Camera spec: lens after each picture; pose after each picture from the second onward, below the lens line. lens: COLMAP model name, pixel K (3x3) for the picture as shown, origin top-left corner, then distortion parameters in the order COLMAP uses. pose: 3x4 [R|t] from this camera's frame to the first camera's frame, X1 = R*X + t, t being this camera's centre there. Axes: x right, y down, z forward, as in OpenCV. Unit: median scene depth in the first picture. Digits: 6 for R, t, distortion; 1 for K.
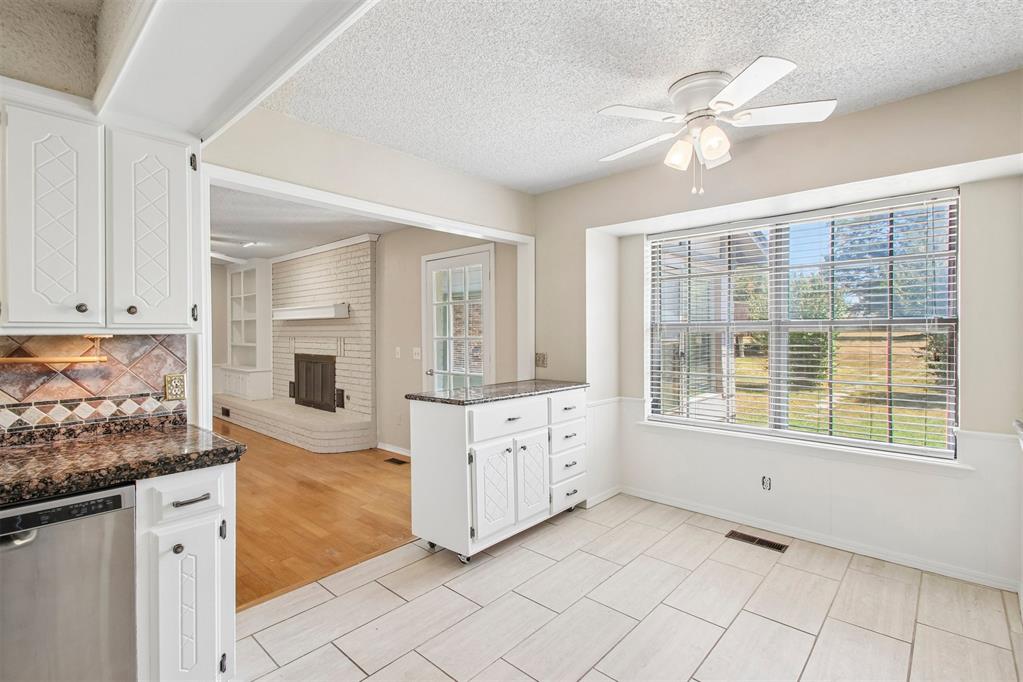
lens RADIAL K [[478.2, 0, 509.3], [0, 478.2, 330.9], [0, 0, 1]] dist [0.021155, -0.011286]
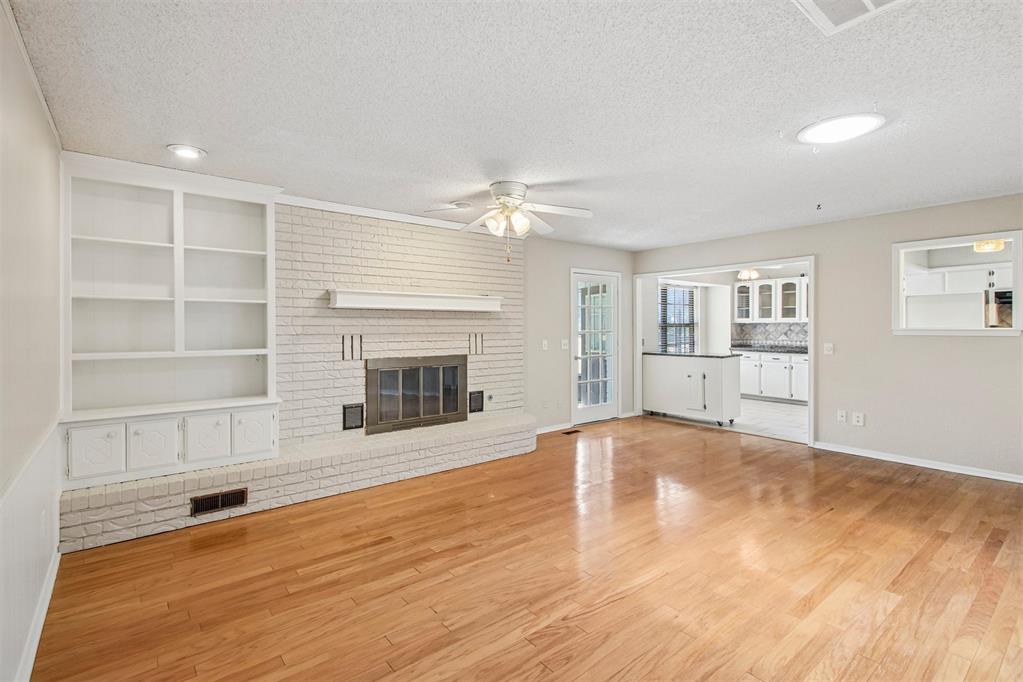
lens RADIAL K [[478.2, 0, 506.1], [0, 478.2, 331.9], [0, 0, 1]] dist [0.021155, -0.011286]
pose [[0.157209, -0.004839, 0.987554, -3.535689], [0.002539, 0.999987, 0.004496, 0.020810], [-0.987562, 0.001801, 0.157219, 2.332848]]
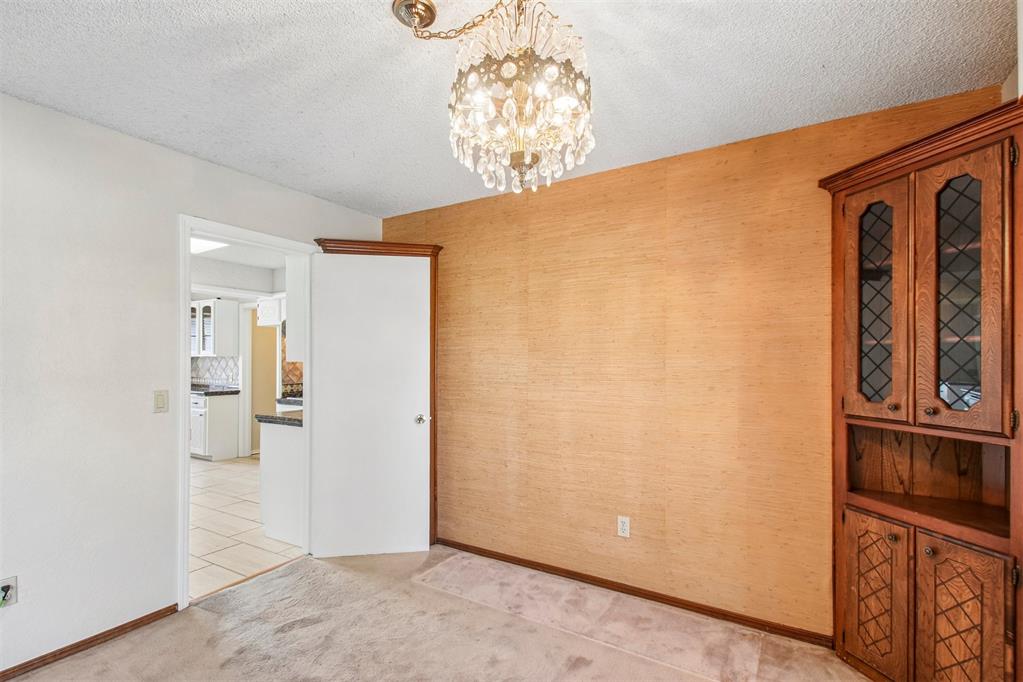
lens RADIAL K [[478.2, 0, 510.7], [0, 478.2, 360.9], [0, 0, 1]] dist [0.021155, -0.011286]
pose [[-0.198404, 0.007966, 0.980088, -2.818623], [-0.003435, 0.999955, -0.008823, 0.018618], [-0.980114, -0.005117, -0.198368, -0.837299]]
